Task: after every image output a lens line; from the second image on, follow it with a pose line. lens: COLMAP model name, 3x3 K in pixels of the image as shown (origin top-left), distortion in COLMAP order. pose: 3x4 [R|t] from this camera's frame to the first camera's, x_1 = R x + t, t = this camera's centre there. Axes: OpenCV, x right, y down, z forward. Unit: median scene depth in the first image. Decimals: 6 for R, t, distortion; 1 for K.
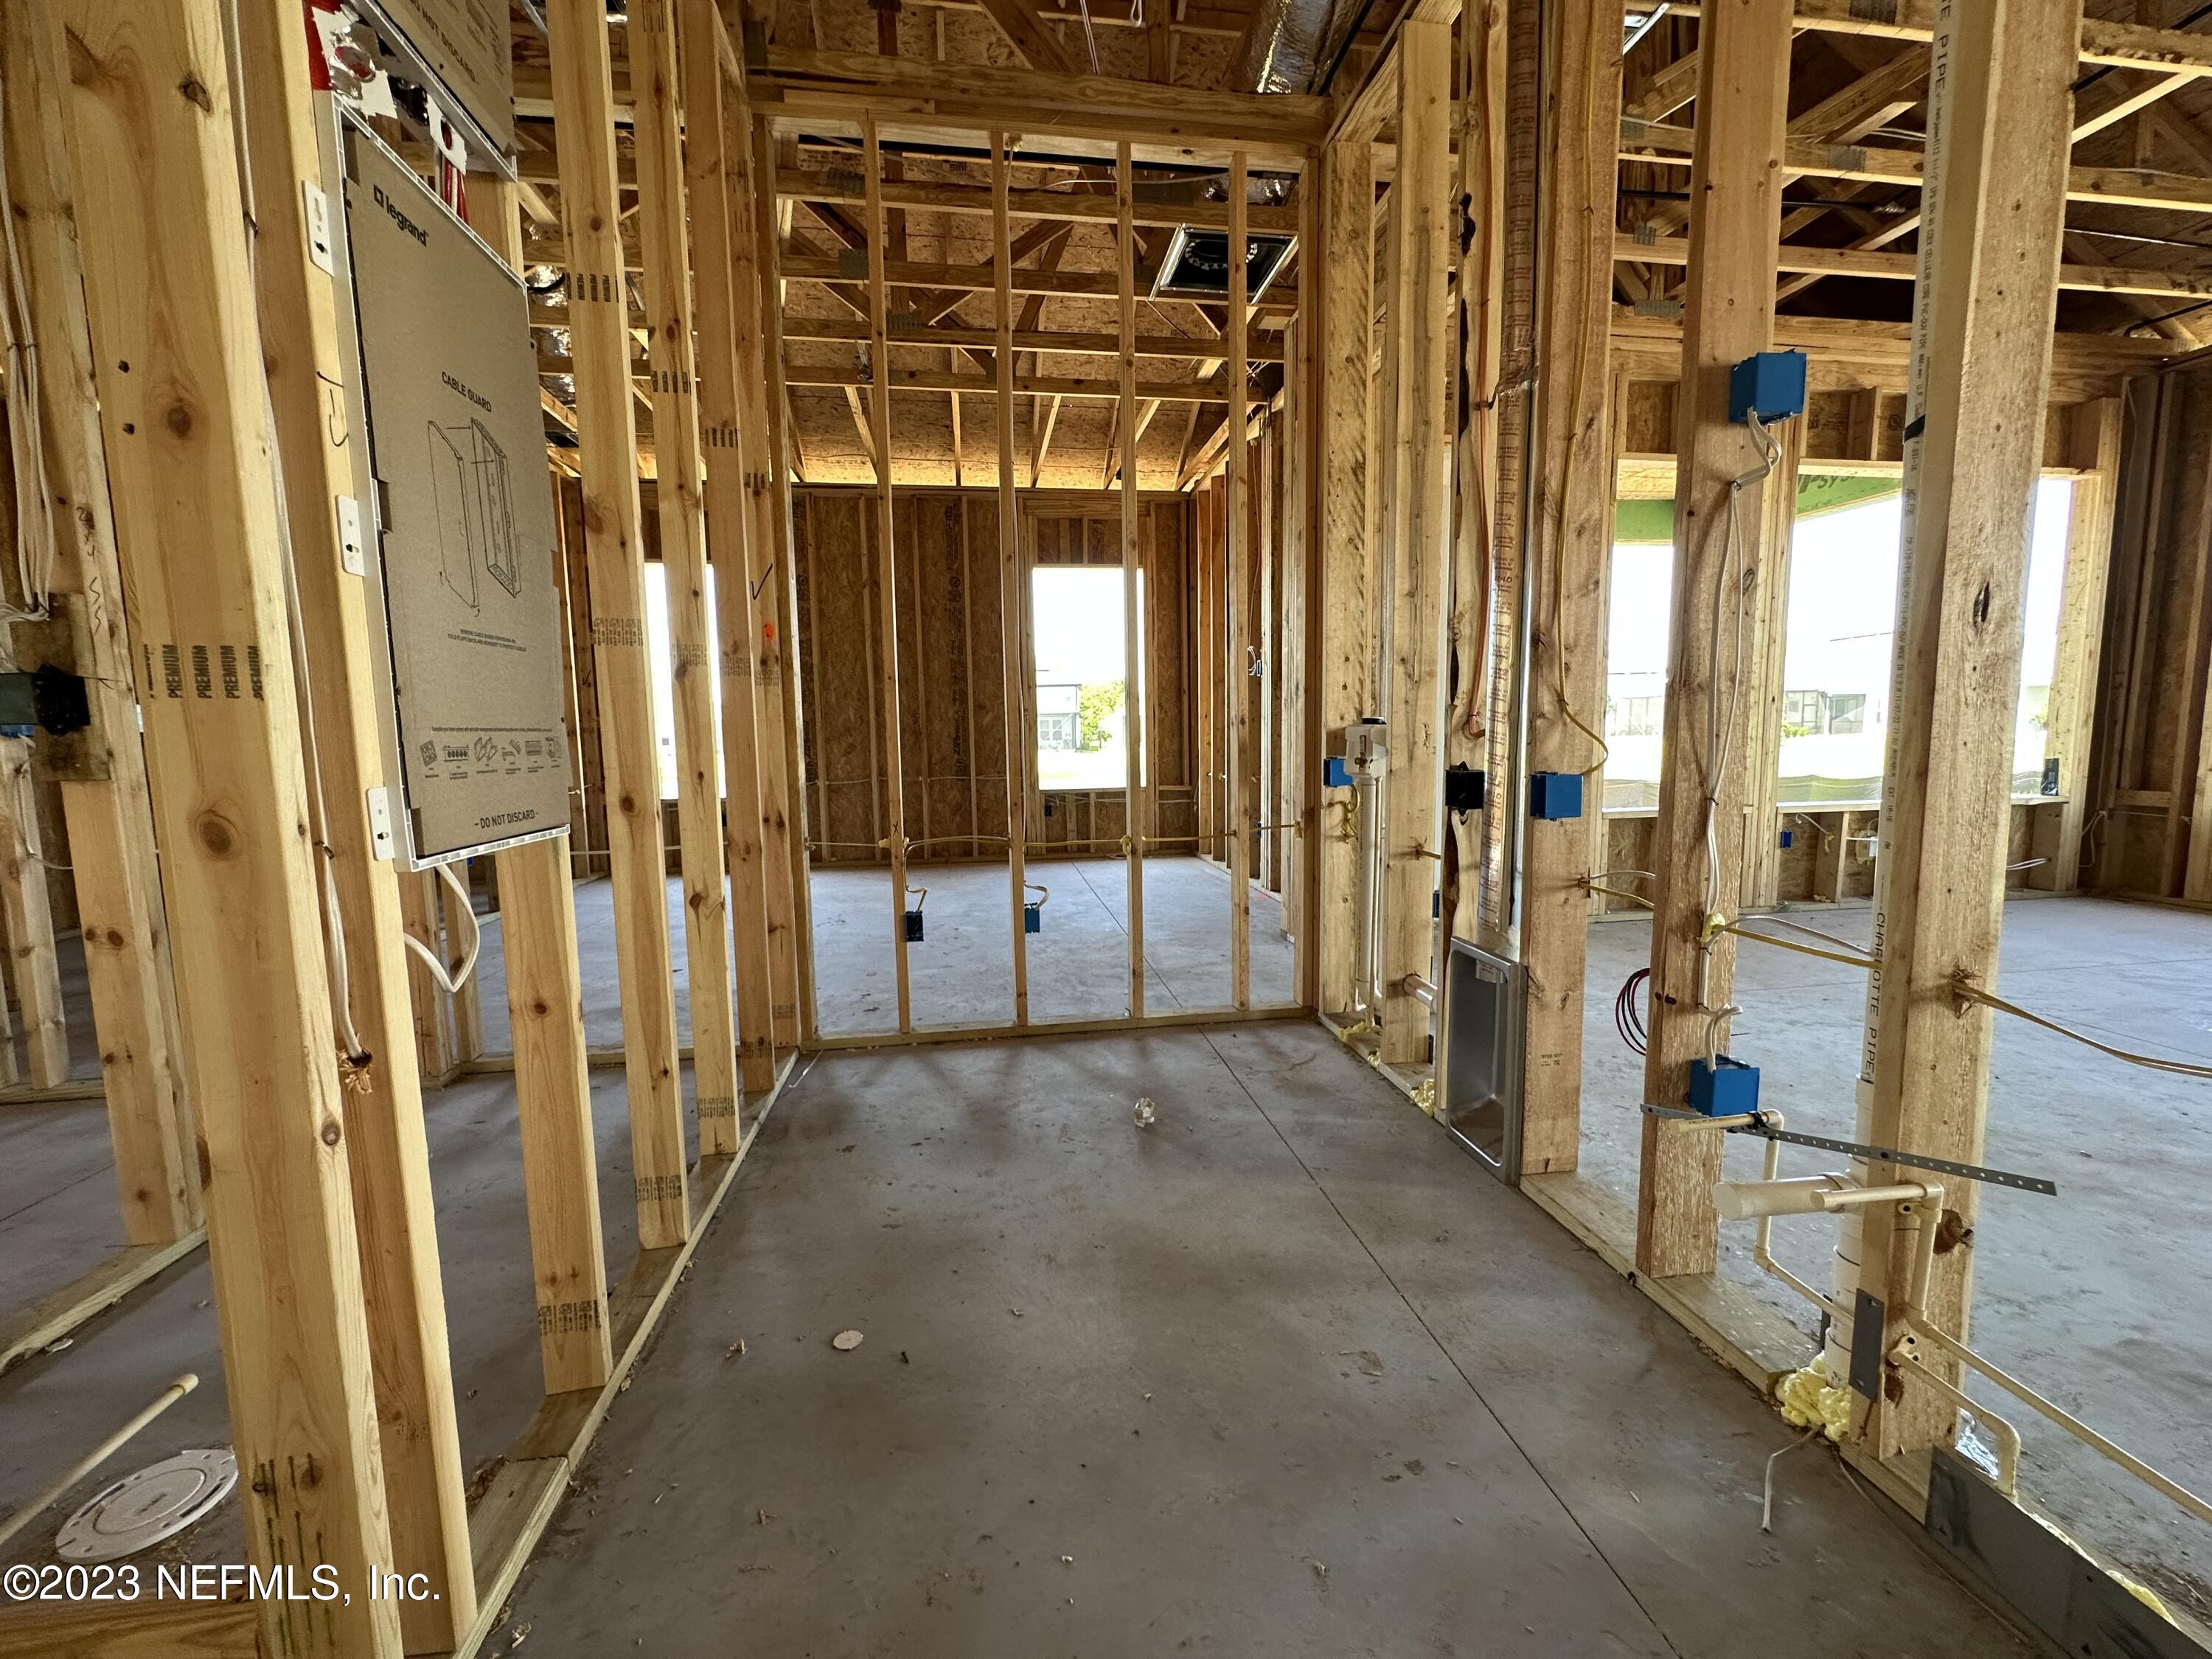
lens RADIAL K [[885.6, 0, 1107.8], [0, 885.6, 821.7], [0, 0, 1]] dist [-0.003509, -0.000024]
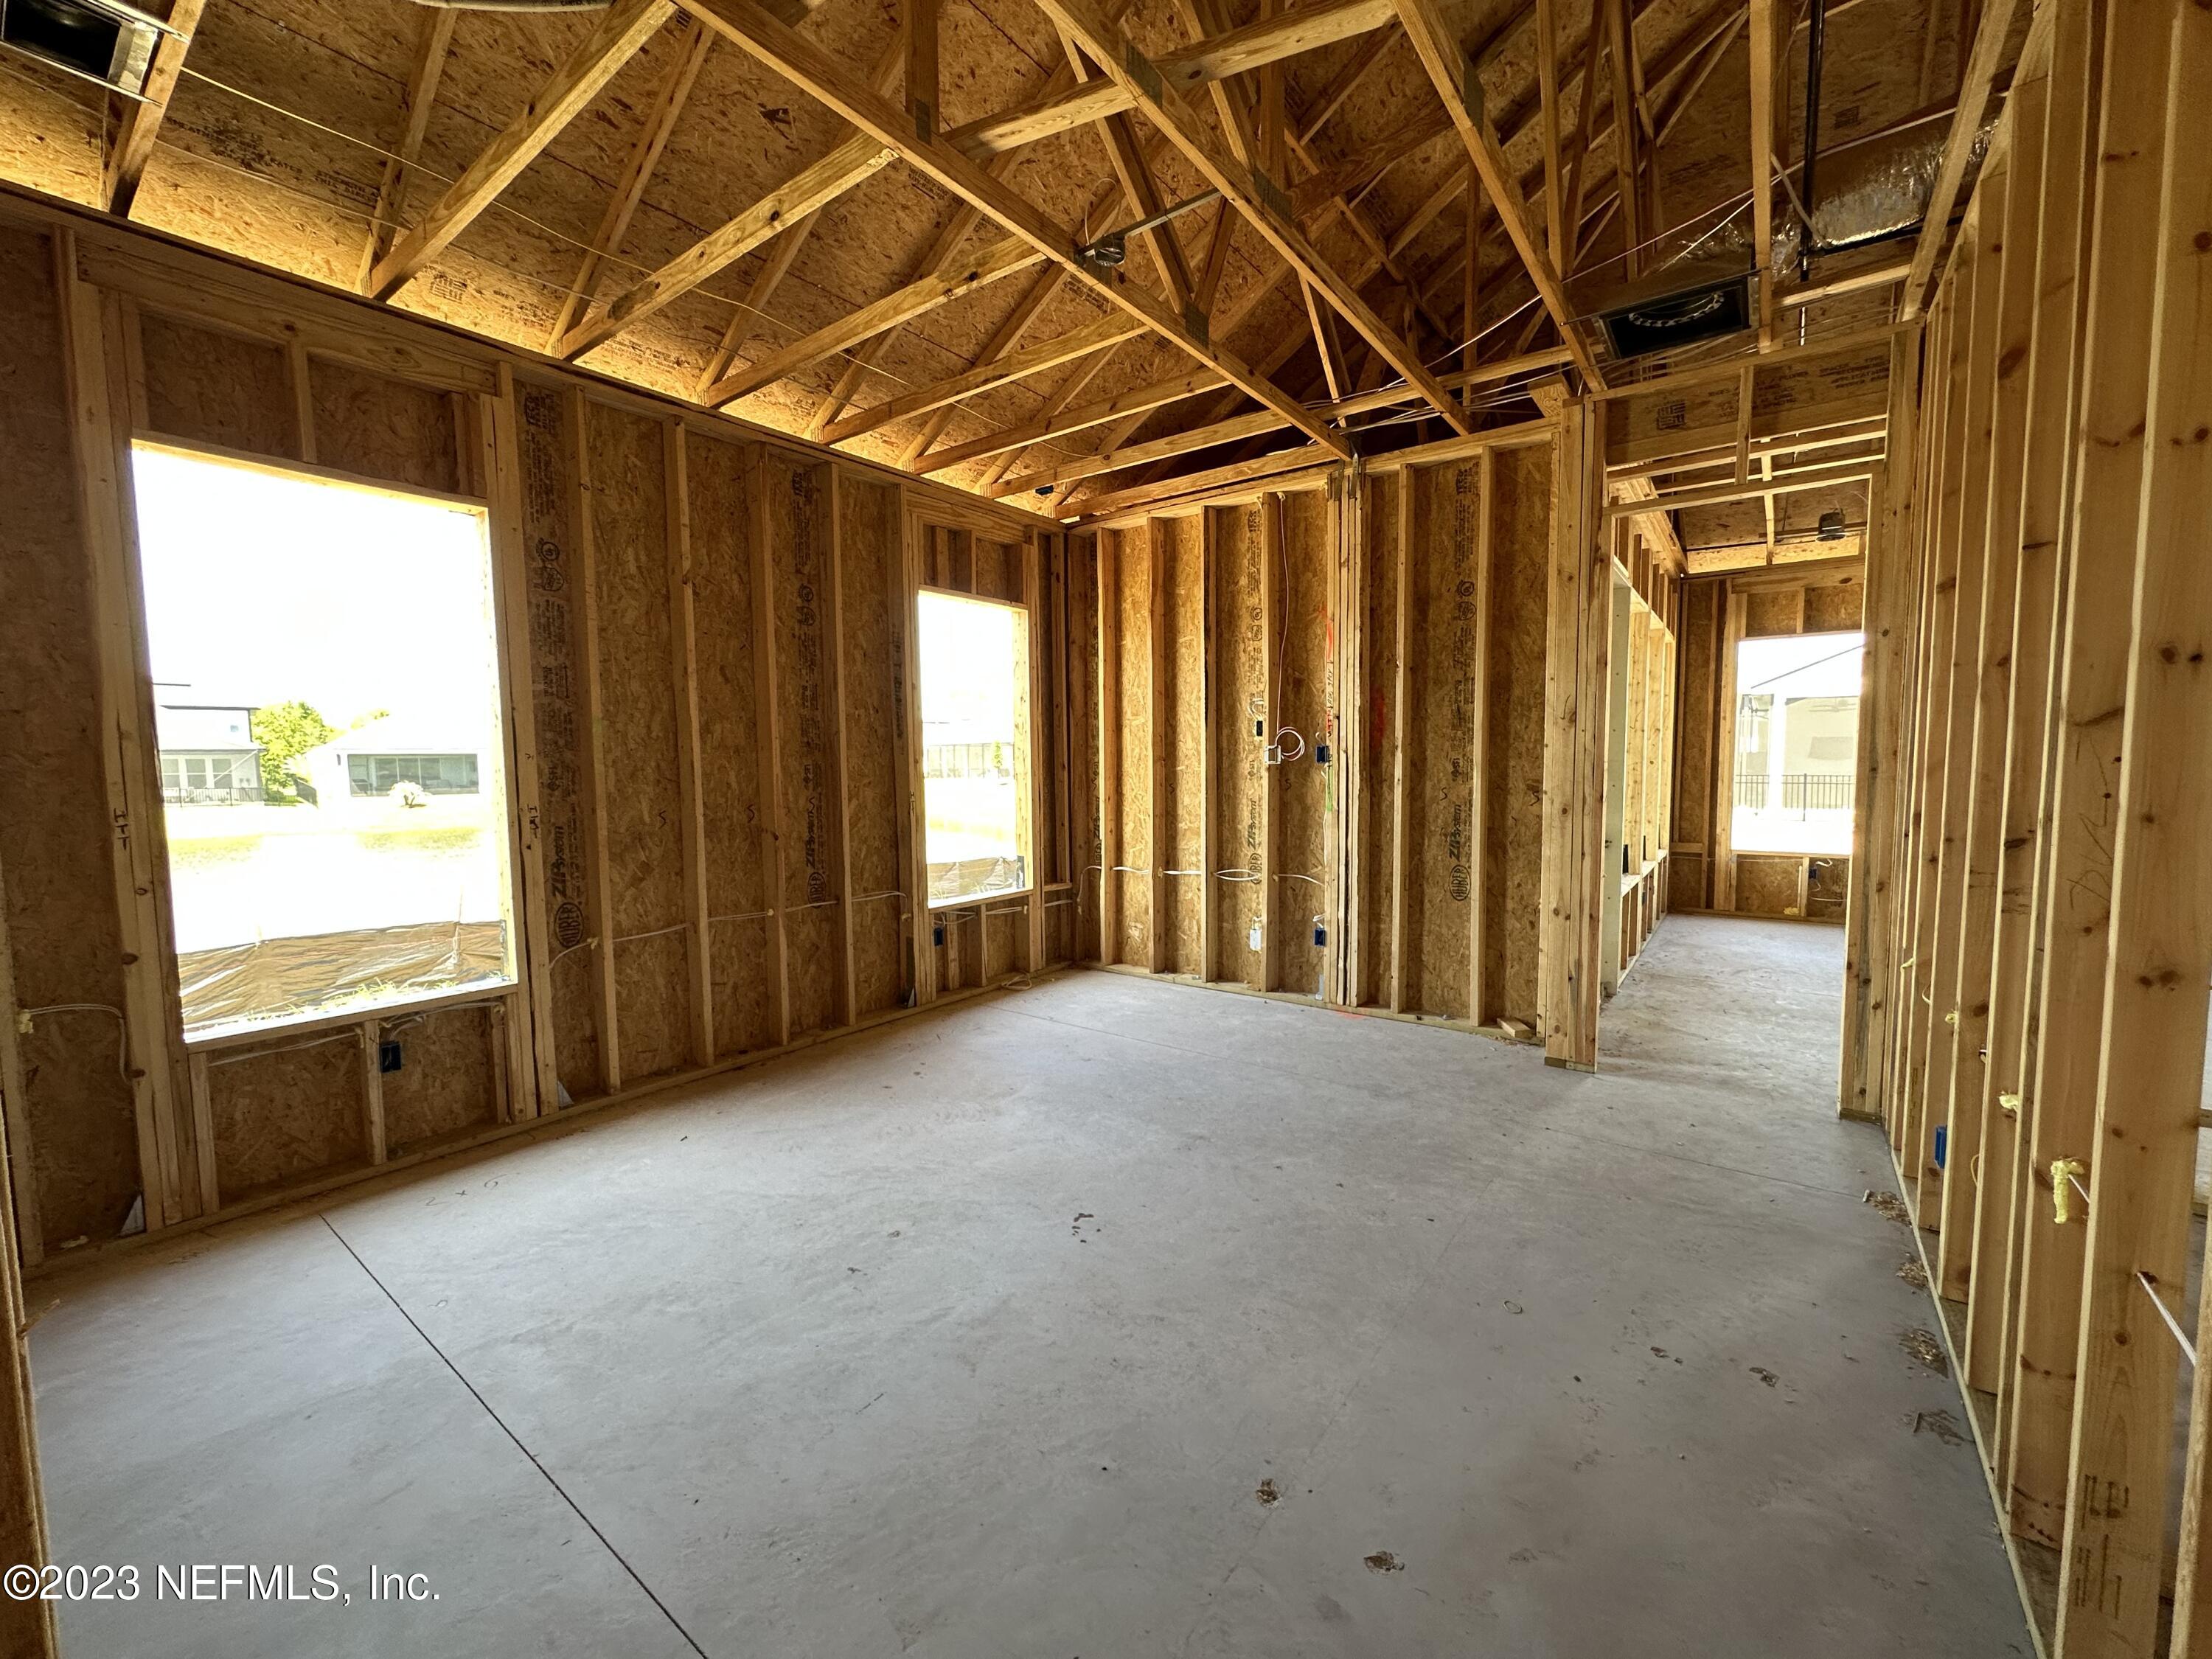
lens RADIAL K [[885.6, 0, 1105.6], [0, 885.6, 827.4], [0, 0, 1]] dist [-0.003509, -0.000024]
pose [[0.711962, -0.044350, 0.700816, -0.464819], [0.071290, 0.997412, -0.009304, -0.083899], [-0.698590, 0.056586, 0.713281, 0.409191]]
